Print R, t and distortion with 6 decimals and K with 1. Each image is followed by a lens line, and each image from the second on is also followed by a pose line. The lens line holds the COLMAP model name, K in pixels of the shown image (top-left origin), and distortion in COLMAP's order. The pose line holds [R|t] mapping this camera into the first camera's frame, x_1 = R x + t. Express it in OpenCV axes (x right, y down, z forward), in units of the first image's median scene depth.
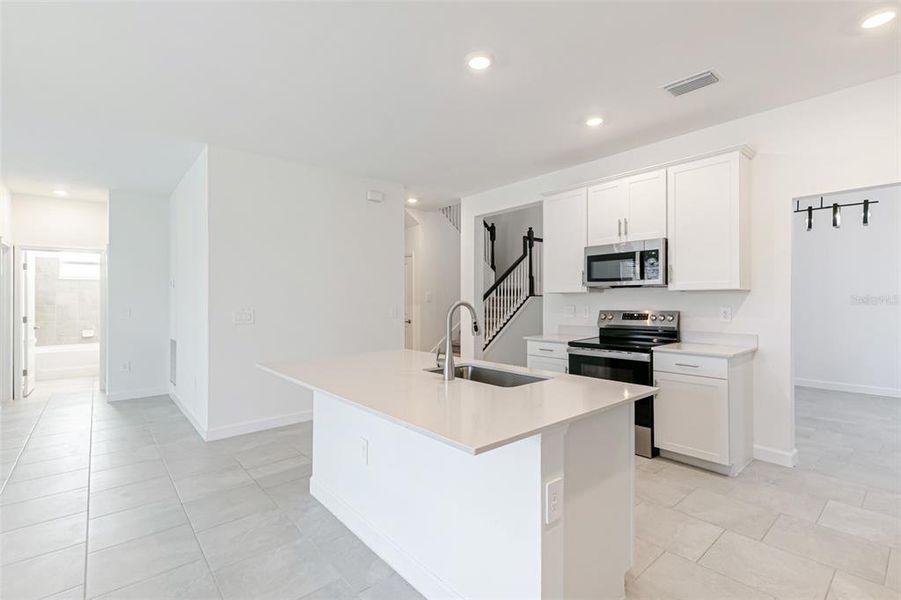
lens RADIAL K [[412.7, 0, 454.0], [0, 412.7, 302.8], [0, 0, 1]] dist [0.000236, 0.001149]
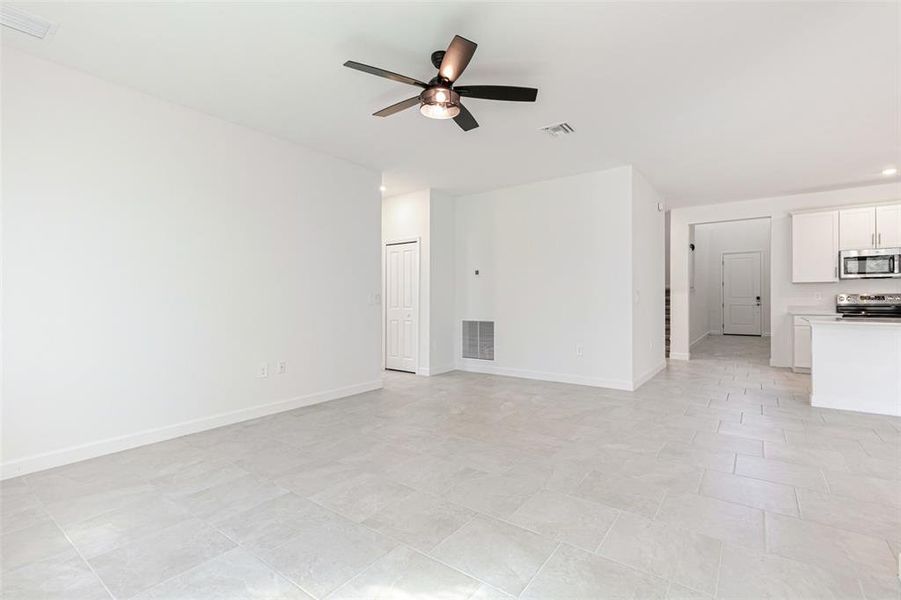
lens RADIAL K [[410.9, 0, 442.0], [0, 410.9, 296.4], [0, 0, 1]] dist [0.003924, -0.000028]
pose [[0.980388, -0.000448, 0.197075, -1.344778], [0.000989, 0.999996, -0.002643, 0.029168], [-0.197073, 0.002786, 0.980385, -0.161113]]
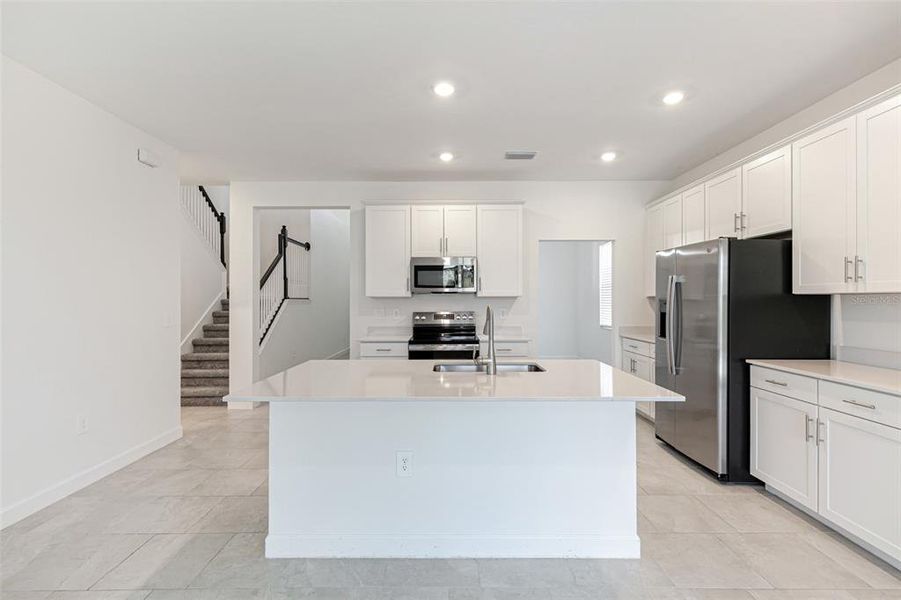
lens RADIAL K [[412.7, 0, 449.7], [0, 412.7, 303.1], [0, 0, 1]] dist [0.000236, 0.001149]
pose [[0.649293, 0.001042, 0.760538, -0.478945], [0.002745, 0.999989, -0.003713, -0.003034], [-0.760534, 0.004498, 0.649283, 0.169095]]
